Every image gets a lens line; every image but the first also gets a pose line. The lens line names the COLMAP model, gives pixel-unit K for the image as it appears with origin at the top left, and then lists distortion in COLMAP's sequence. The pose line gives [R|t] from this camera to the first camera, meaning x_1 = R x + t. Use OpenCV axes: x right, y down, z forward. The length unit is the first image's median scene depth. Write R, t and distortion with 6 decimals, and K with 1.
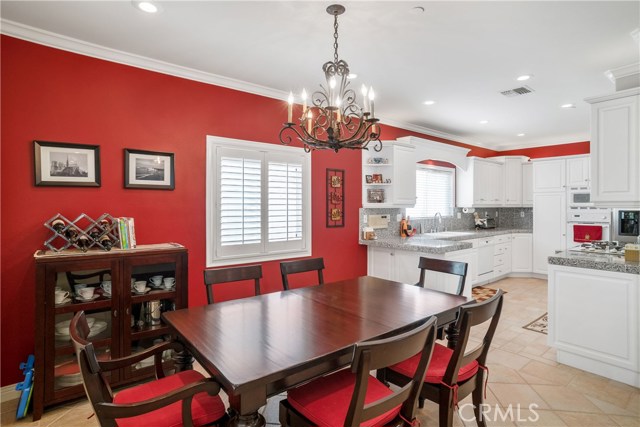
lens RADIAL K [[340.9, 0, 317.6], [0, 340.9, 206.5], [0, 0, 1]] dist [-0.066145, 0.048586]
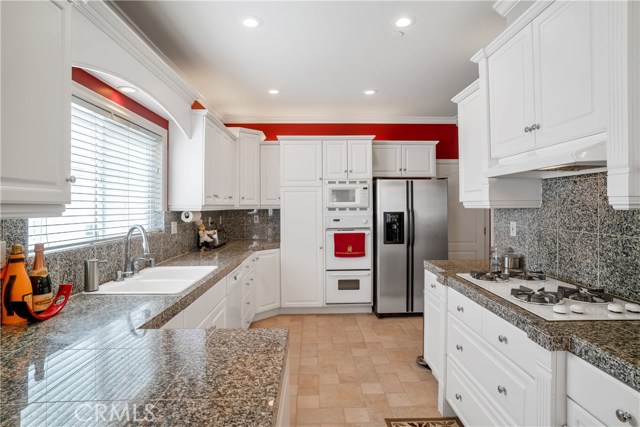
lens RADIAL K [[337.9, 0, 312.1], [0, 337.9, 204.8], [0, 0, 1]] dist [-0.052574, 0.045877]
pose [[0.619767, -0.002432, 0.784782, 0.178109], [0.011061, 0.999923, -0.005636, -0.001715], [-0.784708, 0.012174, 0.619746, 0.601166]]
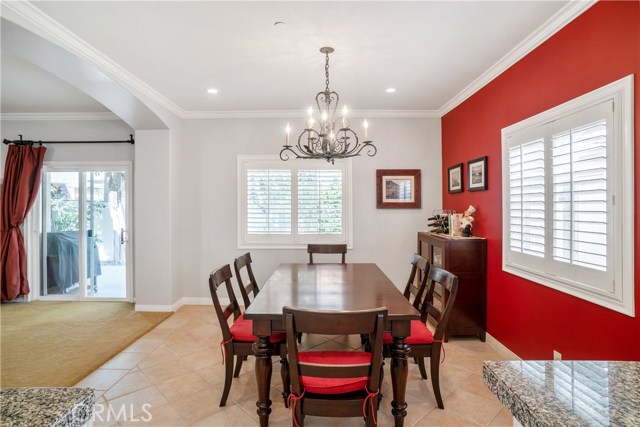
lens RADIAL K [[340.9, 0, 317.6], [0, 340.9, 206.5], [0, 0, 1]] dist [-0.066145, 0.048586]
pose [[-0.643821, -0.001692, -0.765175, 0.426414], [-0.006791, 0.999971, 0.003502, 0.002429], [0.765146, 0.007451, -0.643813, 0.715712]]
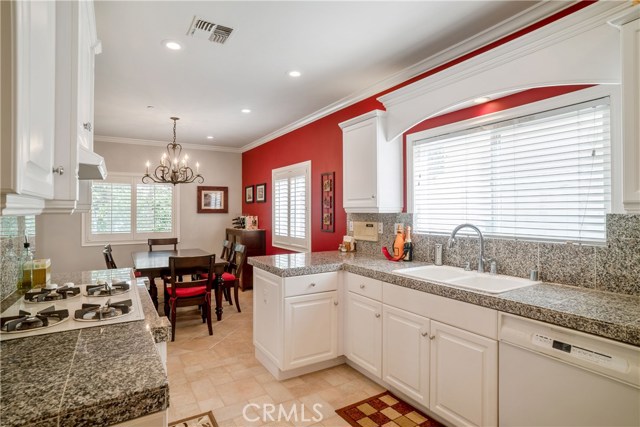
lens RADIAL K [[340.9, 0, 317.6], [0, 340.9, 206.5], [0, 0, 1]] dist [-0.066145, 0.048586]
pose [[-0.142092, -0.016500, -0.989716, 0.814673], [-0.004882, 0.999861, -0.015968, 0.002606], [0.989841, 0.002562, -0.142153, 0.877663]]
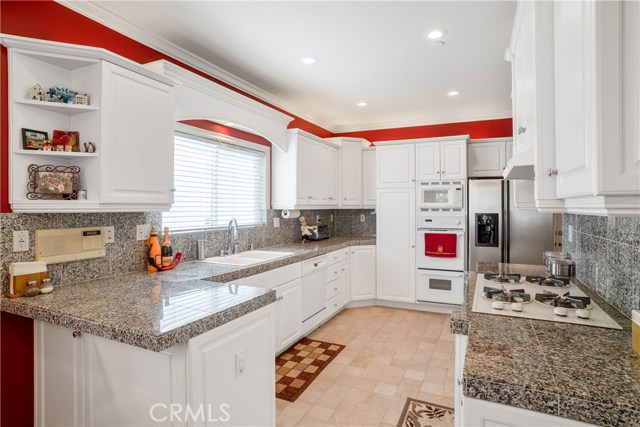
lens RADIAL K [[340.9, 0, 317.6], [0, 340.9, 206.5], [0, 0, 1]] dist [-0.066145, 0.048586]
pose [[0.905752, -0.000391, 0.423807, 0.243857], [0.001899, 0.999993, -0.003136, -0.000910], [-0.423803, 0.003645, 0.905747, 0.433683]]
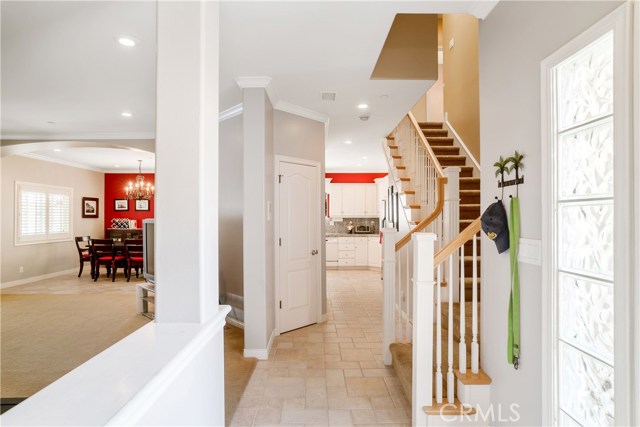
lens RADIAL K [[329.6, 0, 324.7], [0, 329.6, 213.4], [0, 0, 1]] dist [-0.019267, 0.001908]
pose [[0.793338, -0.006649, -0.608745, 1.482305], [-0.004748, 0.999842, -0.017109, 0.008886], [0.608763, 0.016463, 0.793181, -0.224757]]
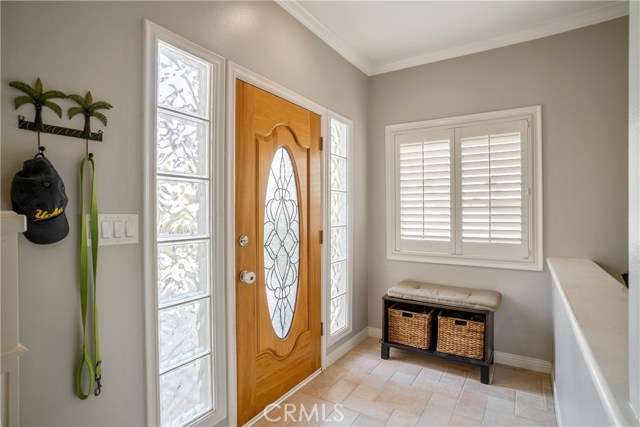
lens RADIAL K [[329.6, 0, 324.7], [0, 329.6, 213.4], [0, 0, 1]] dist [-0.019267, 0.001908]
pose [[-0.340735, -0.006520, 0.940137, 1.189439], [0.007878, 0.999921, 0.009790, 0.023336], [-0.940126, 0.010742, -0.340657, 0.048153]]
